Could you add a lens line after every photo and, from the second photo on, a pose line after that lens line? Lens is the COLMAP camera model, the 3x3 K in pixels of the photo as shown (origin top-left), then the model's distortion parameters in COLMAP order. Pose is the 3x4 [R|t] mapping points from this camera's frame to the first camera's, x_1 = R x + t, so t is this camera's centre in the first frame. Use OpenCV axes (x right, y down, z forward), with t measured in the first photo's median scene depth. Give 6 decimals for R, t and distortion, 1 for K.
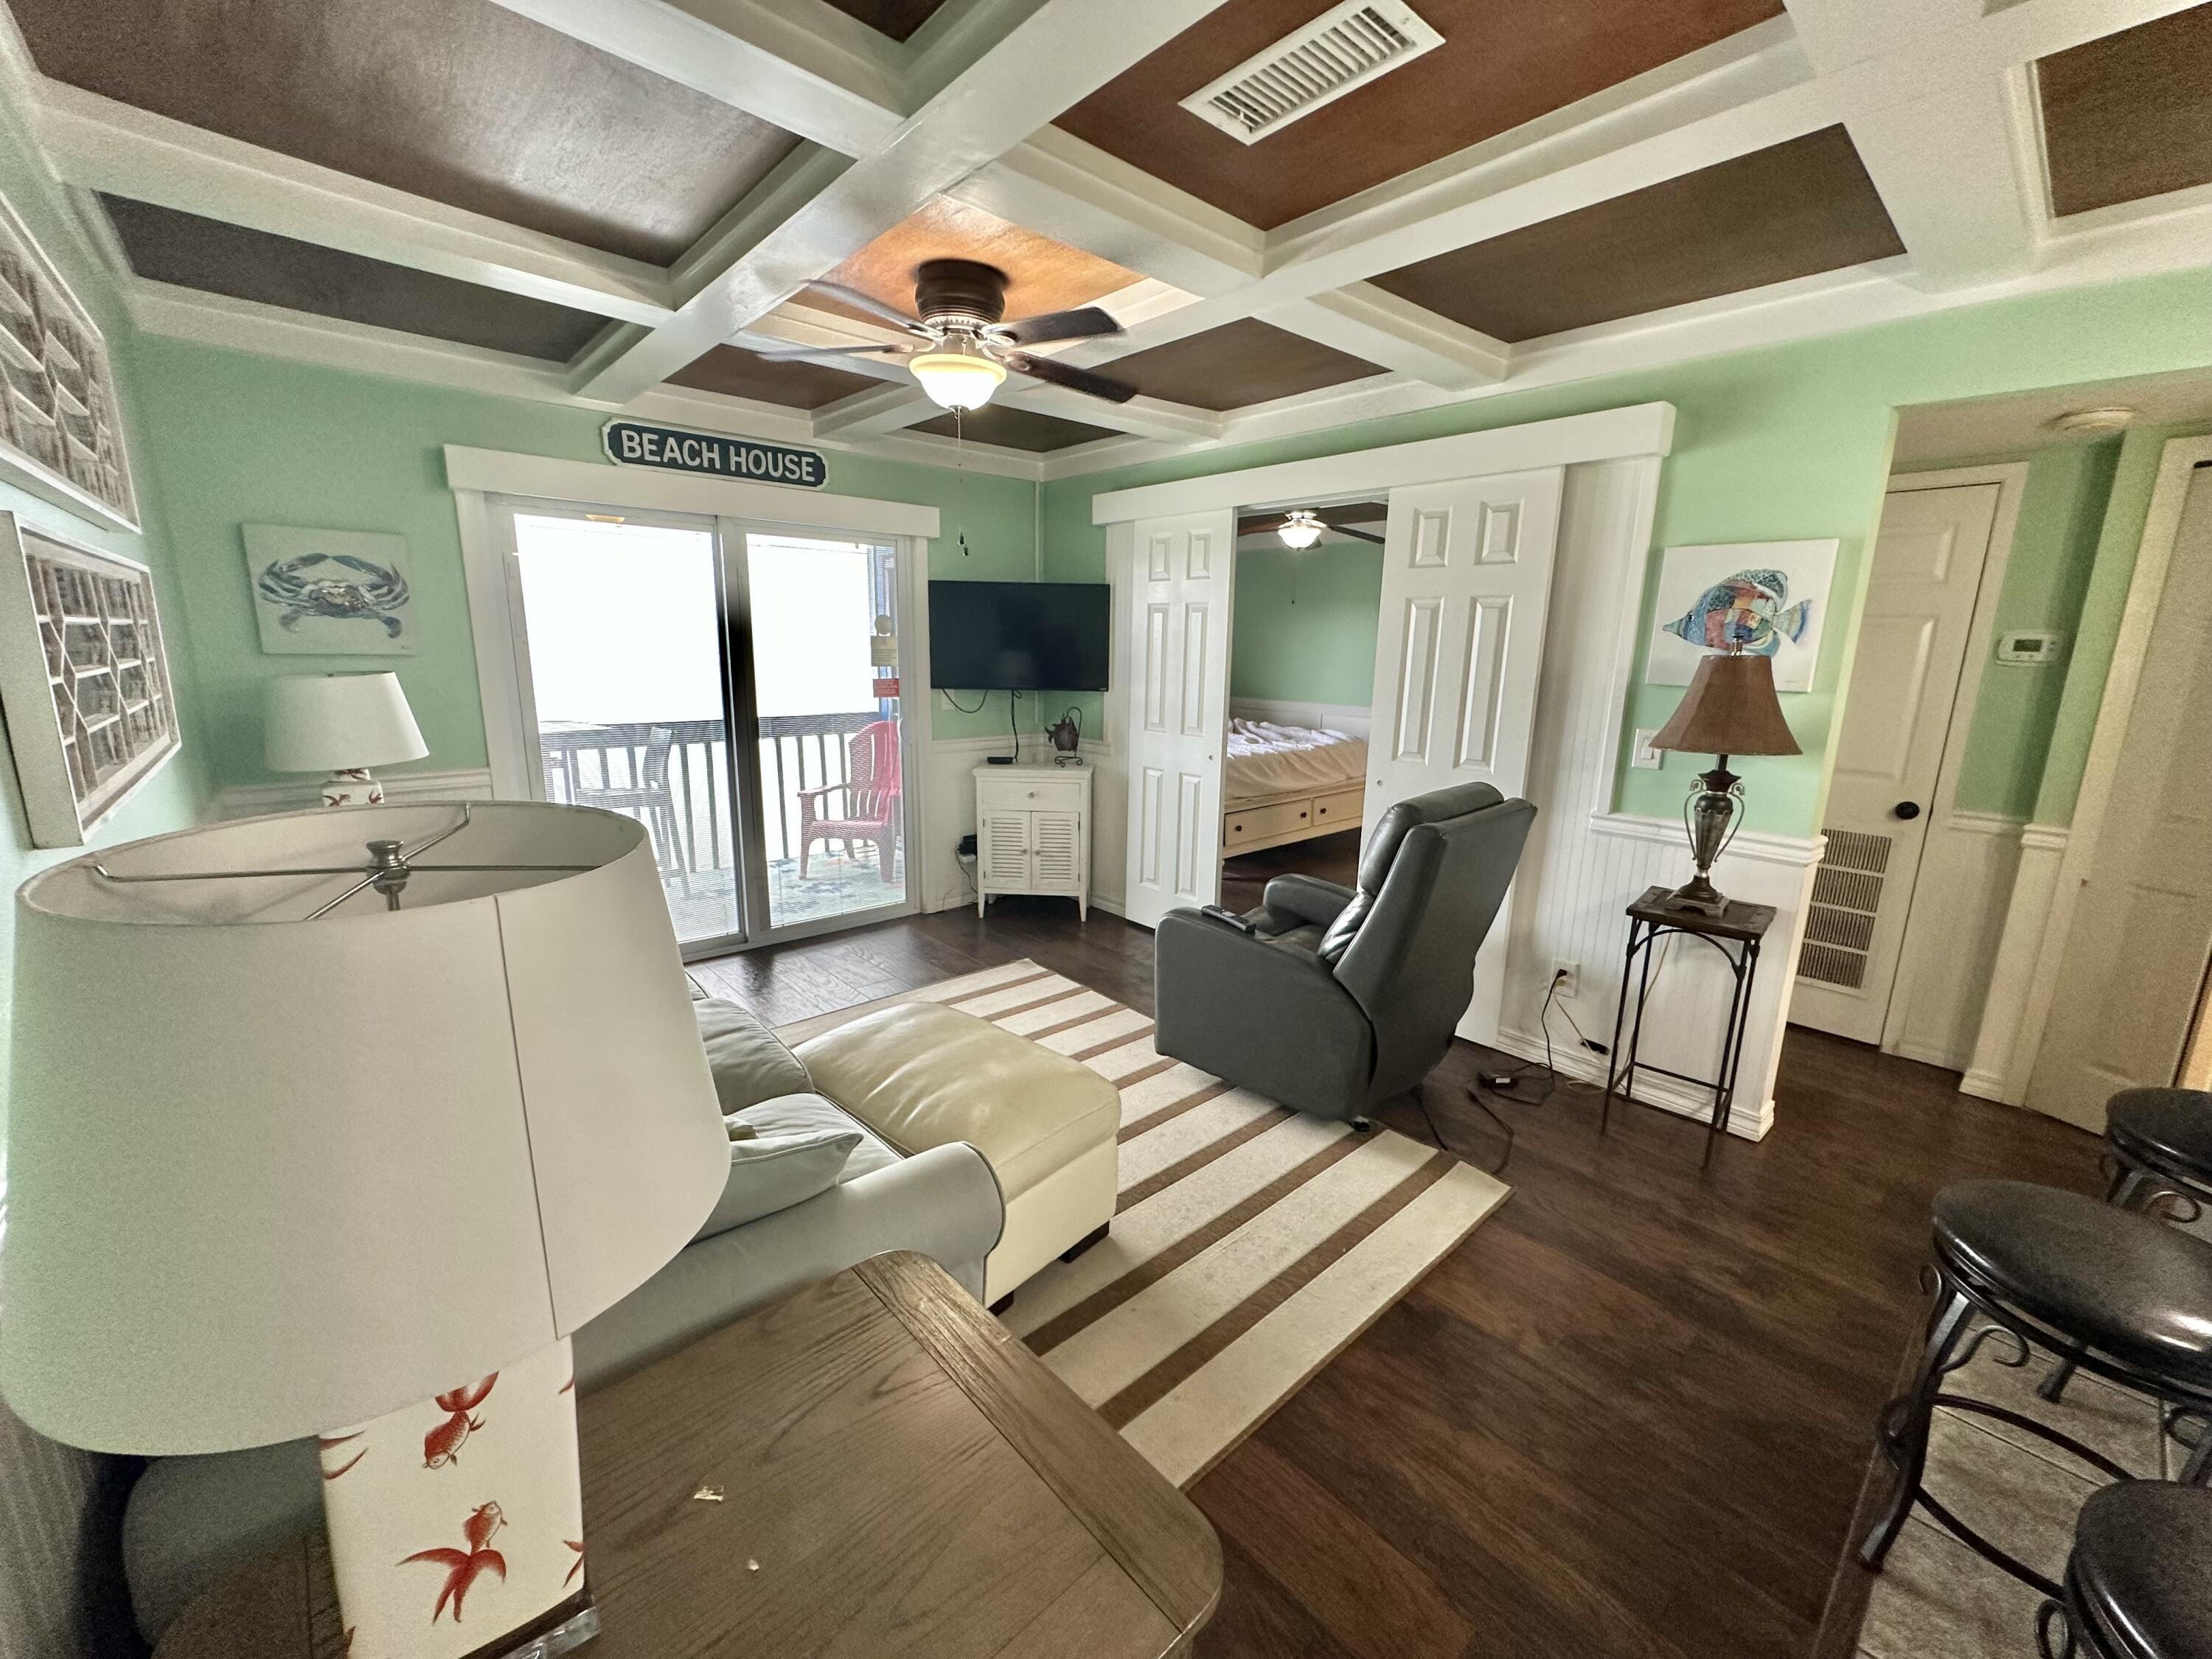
lens RADIAL K [[878.8, 0, 1103.4], [0, 878.8, 831.6], [0, 0, 1]] dist [-0.003088, 0.000378]
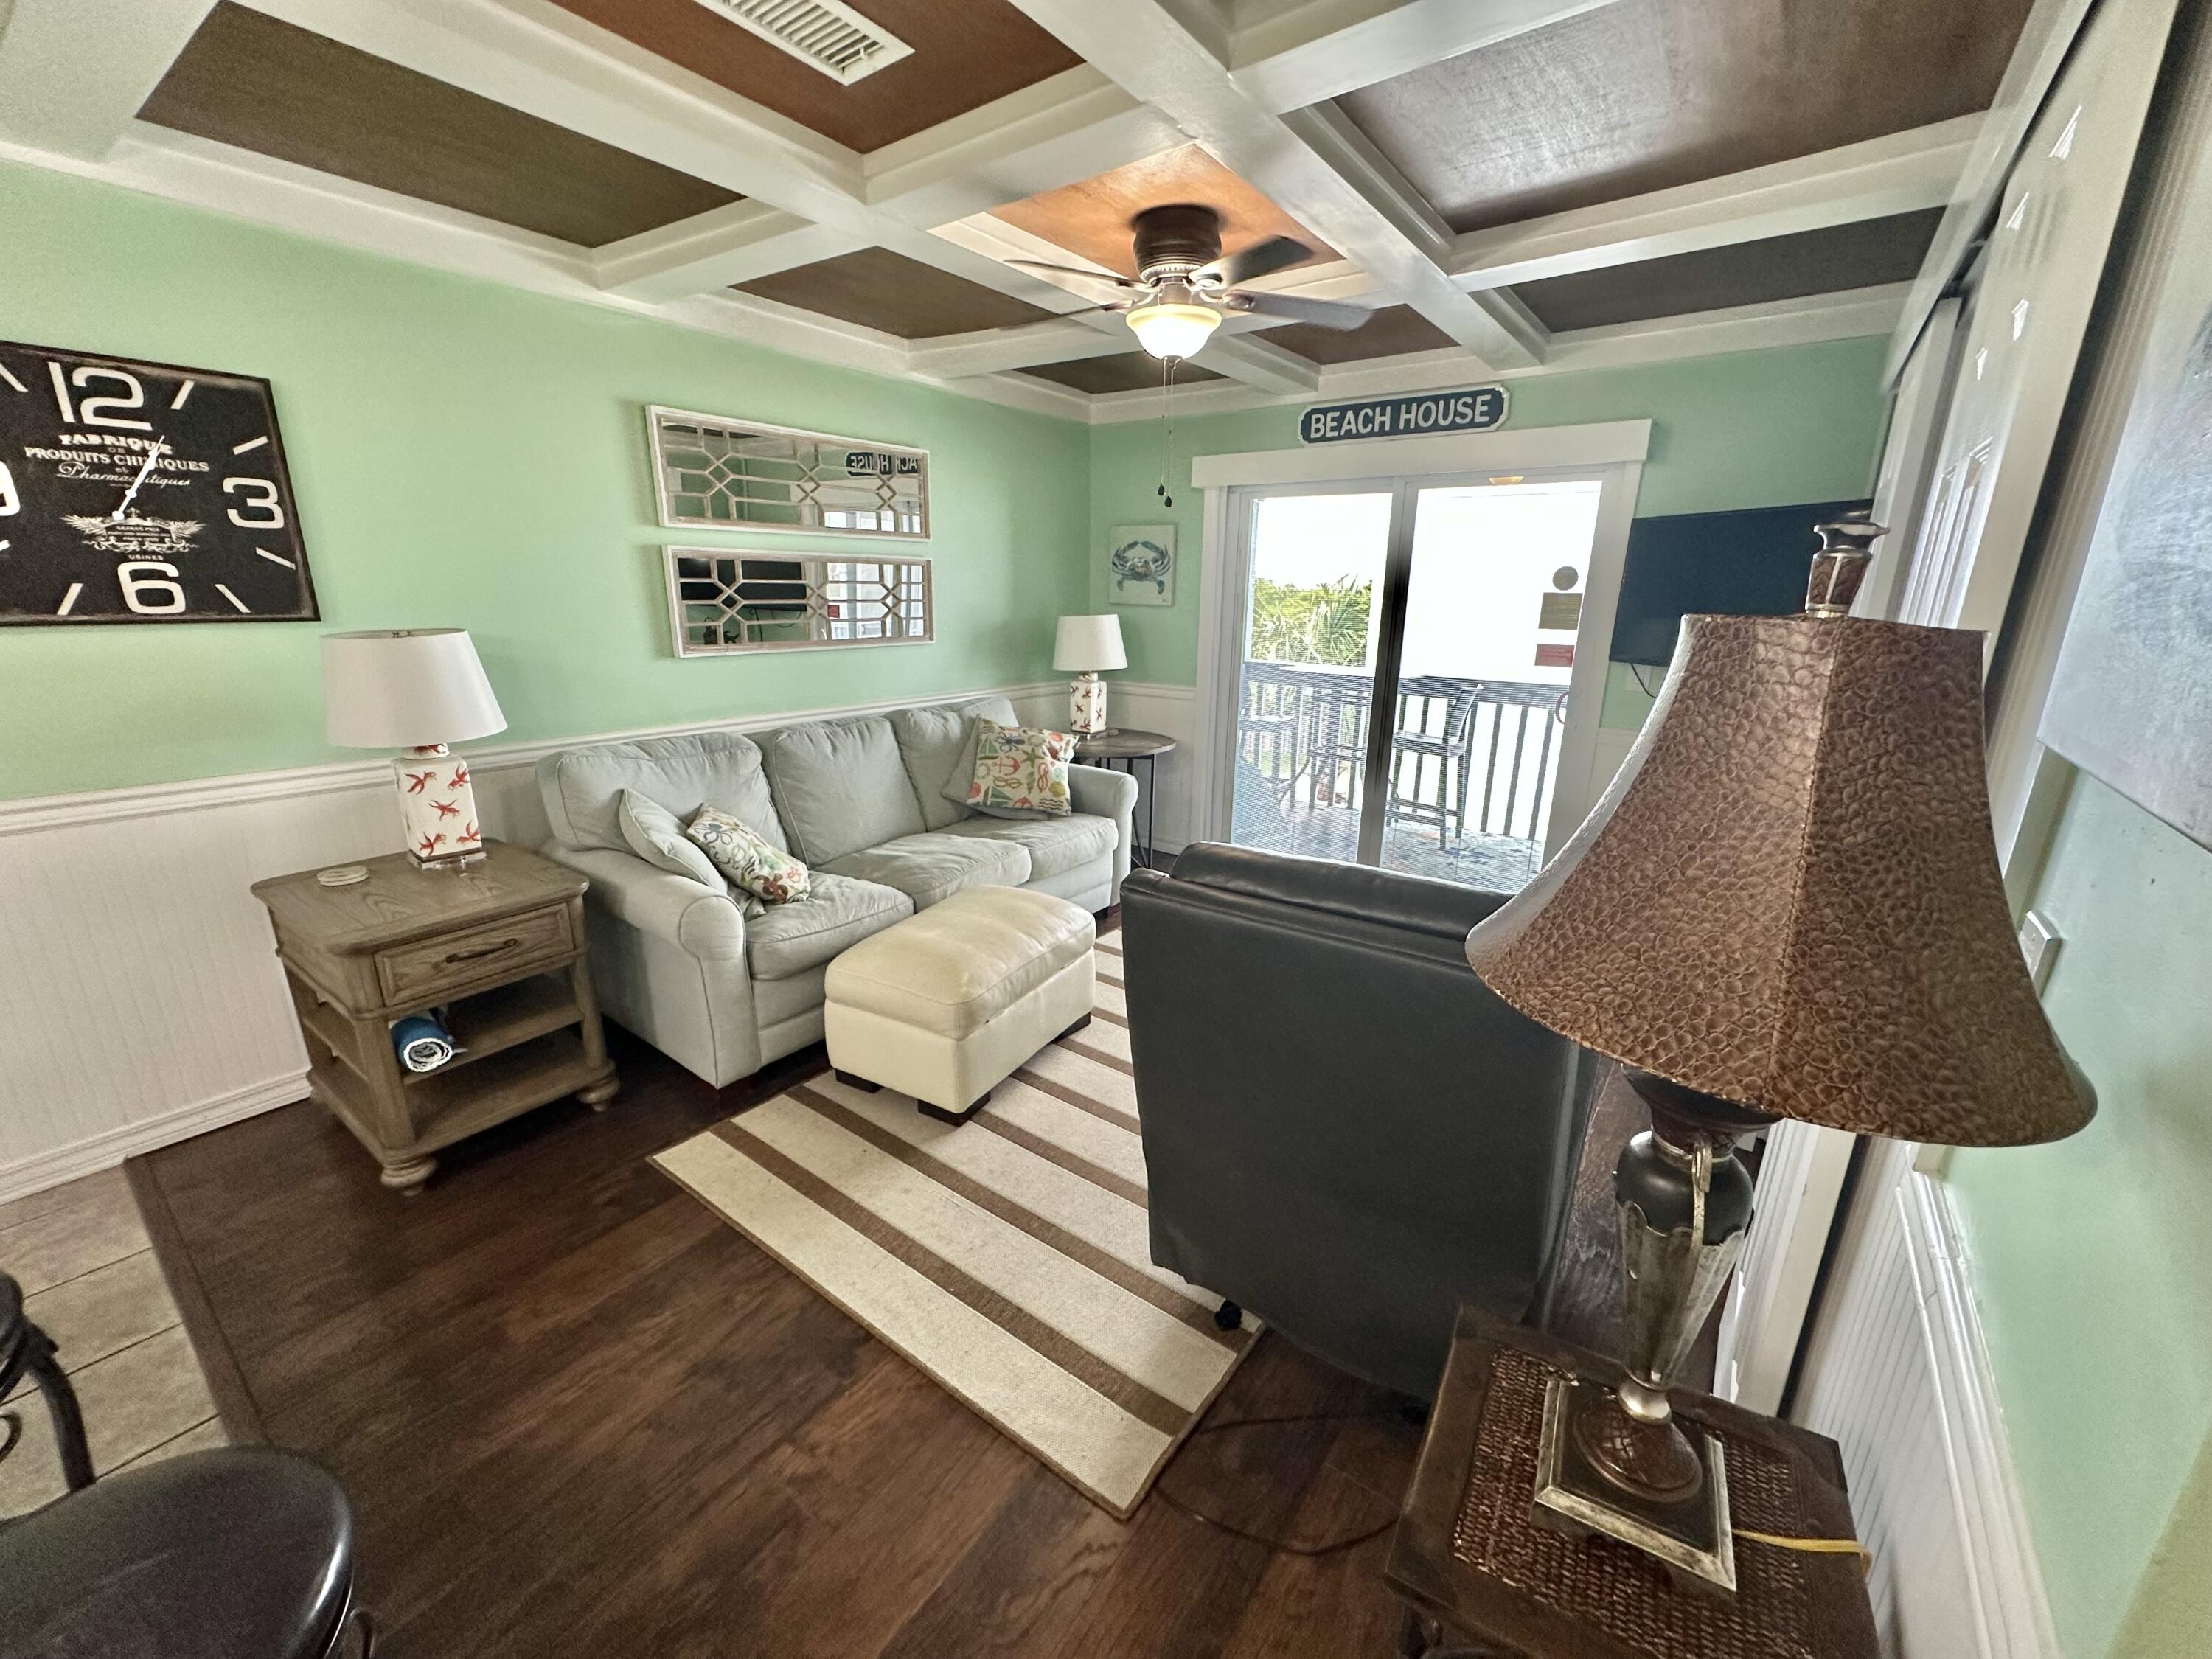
lens RADIAL K [[878.8, 0, 1111.6], [0, 878.8, 829.7], [0, 0, 1]] dist [-0.003088, 0.000378]
pose [[0.202438, 0.246795, -0.947687, 0.617596], [-0.217414, 0.954900, 0.202231, -0.102759], [0.954856, 0.165101, 0.246965, 0.521609]]
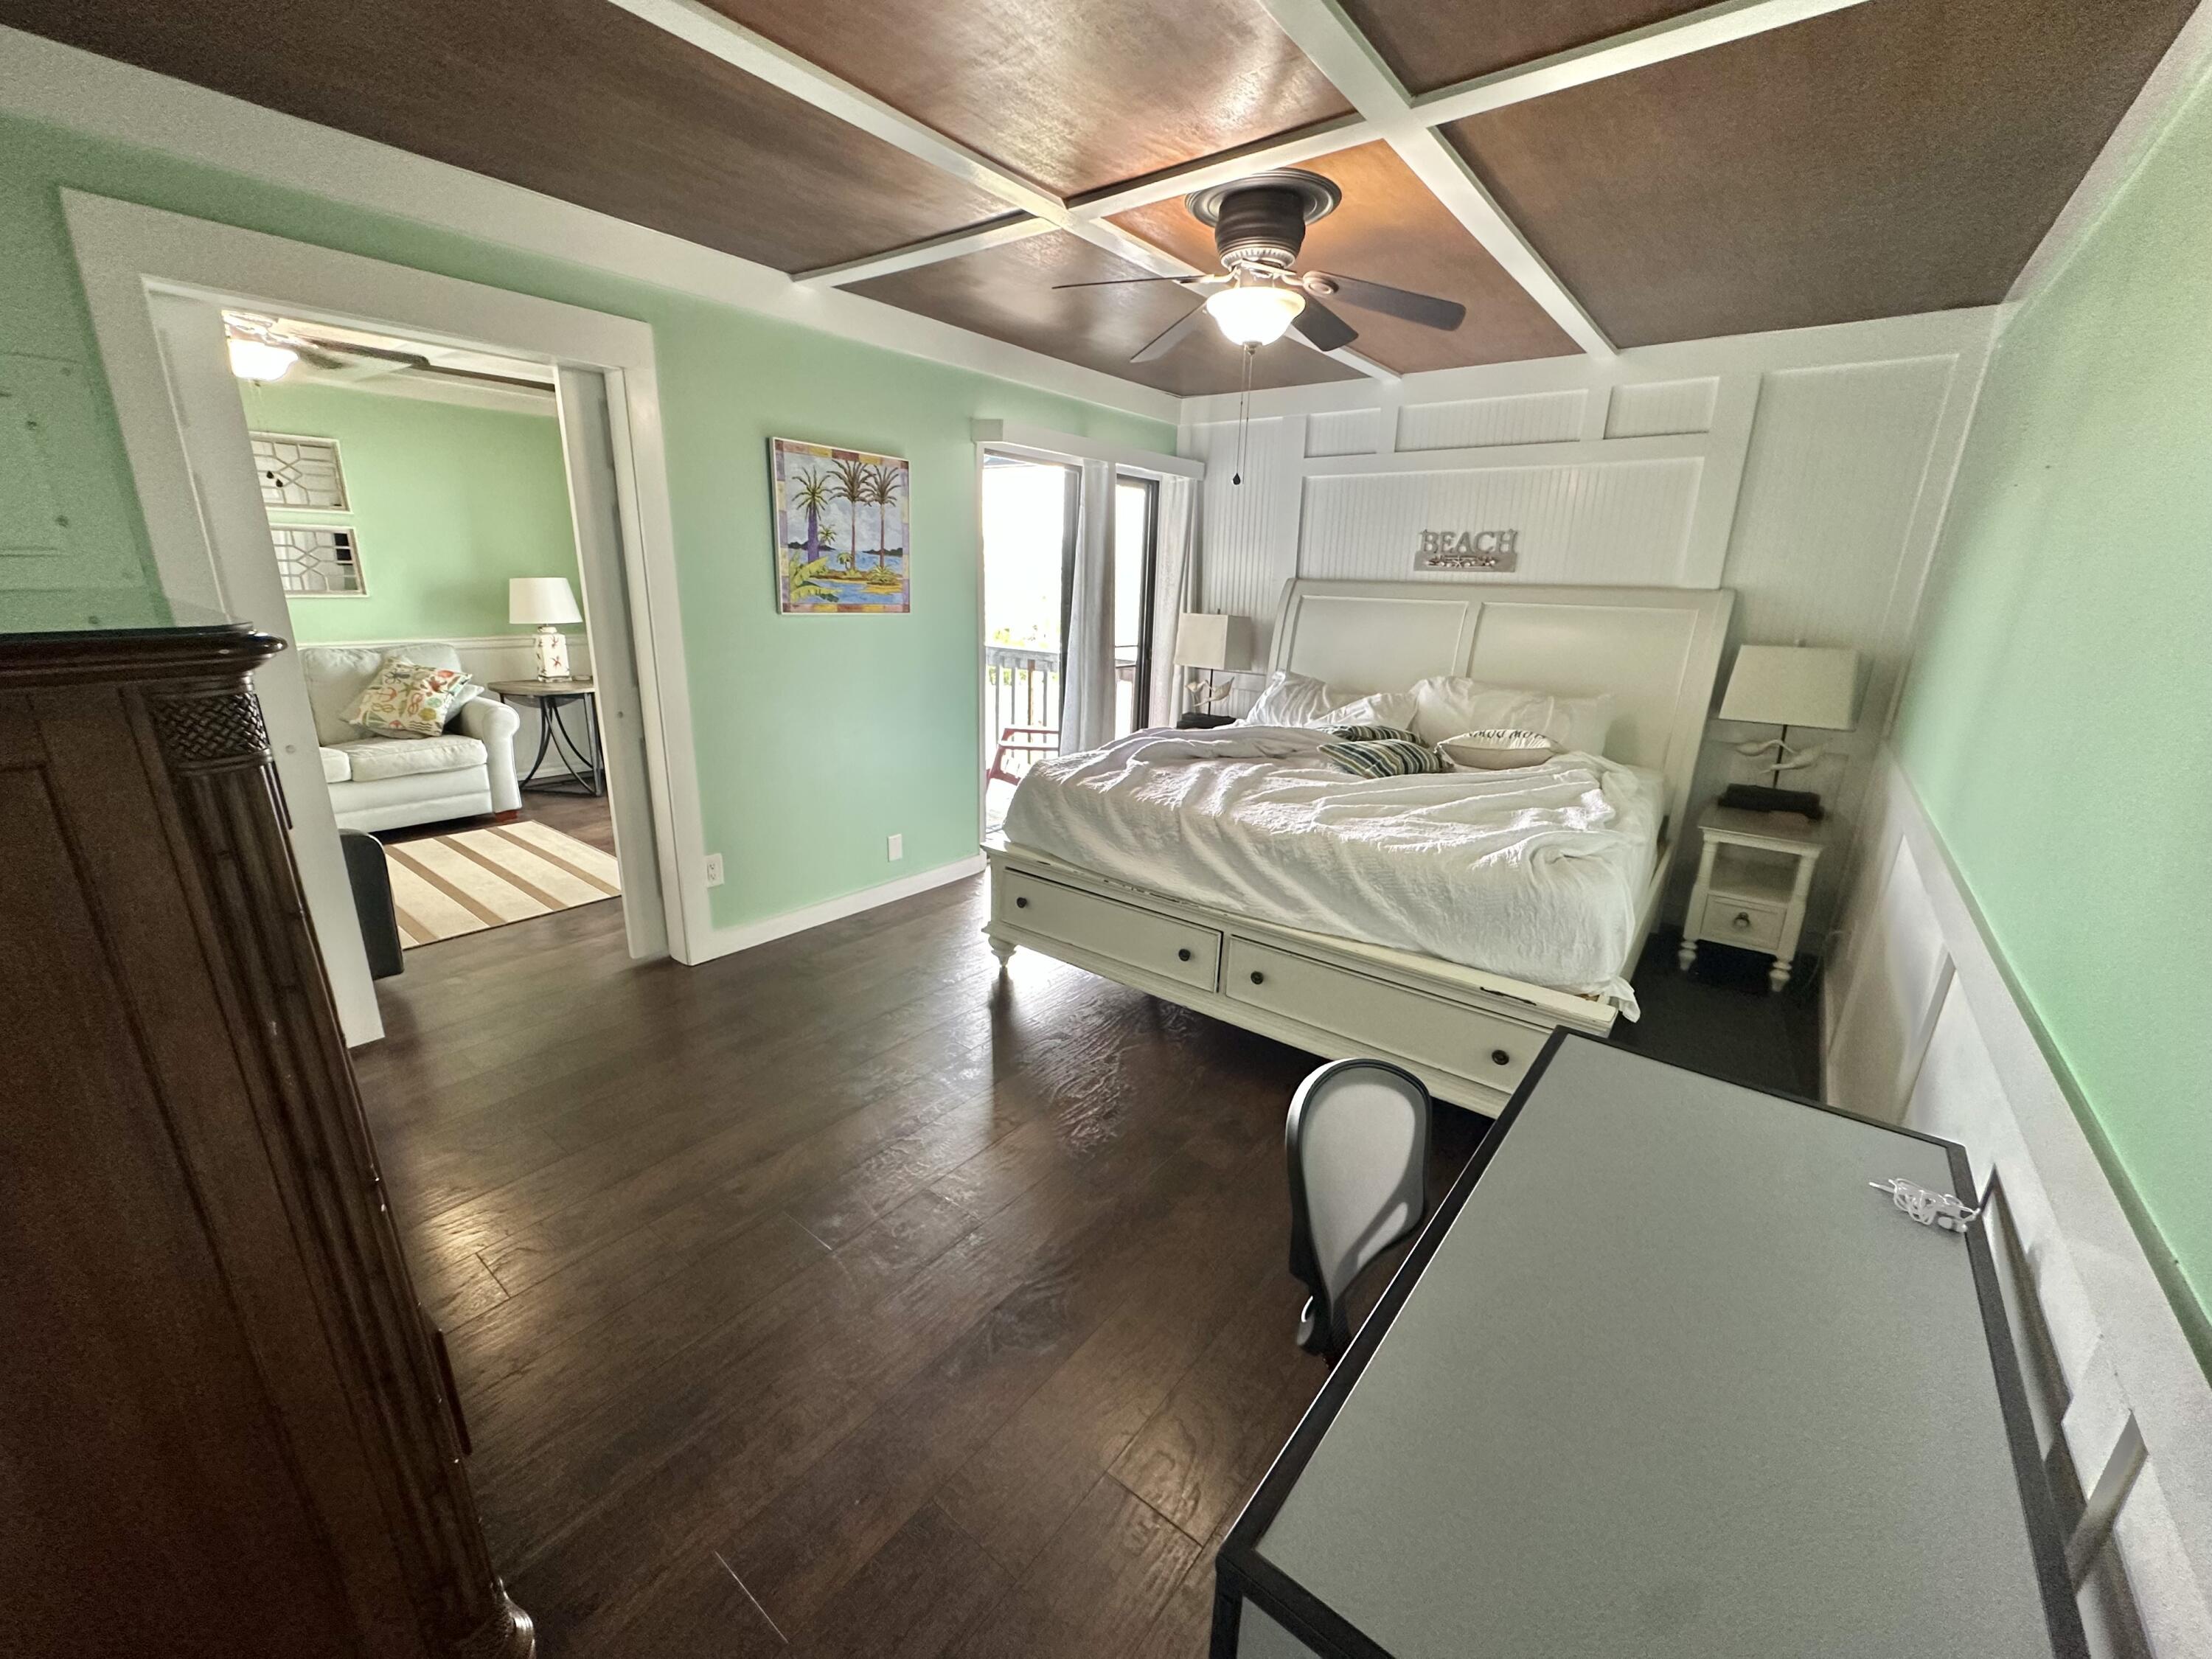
lens RADIAL K [[878.8, 0, 1137.2], [0, 878.8, 827.4], [0, 0, 1]] dist [-0.003088, 0.000378]
pose [[0.196925, 0.261448, -0.944916, 1.092072], [-0.240301, 0.947262, 0.212017, -0.296721], [0.950513, 0.185313, 0.249366, 1.430637]]
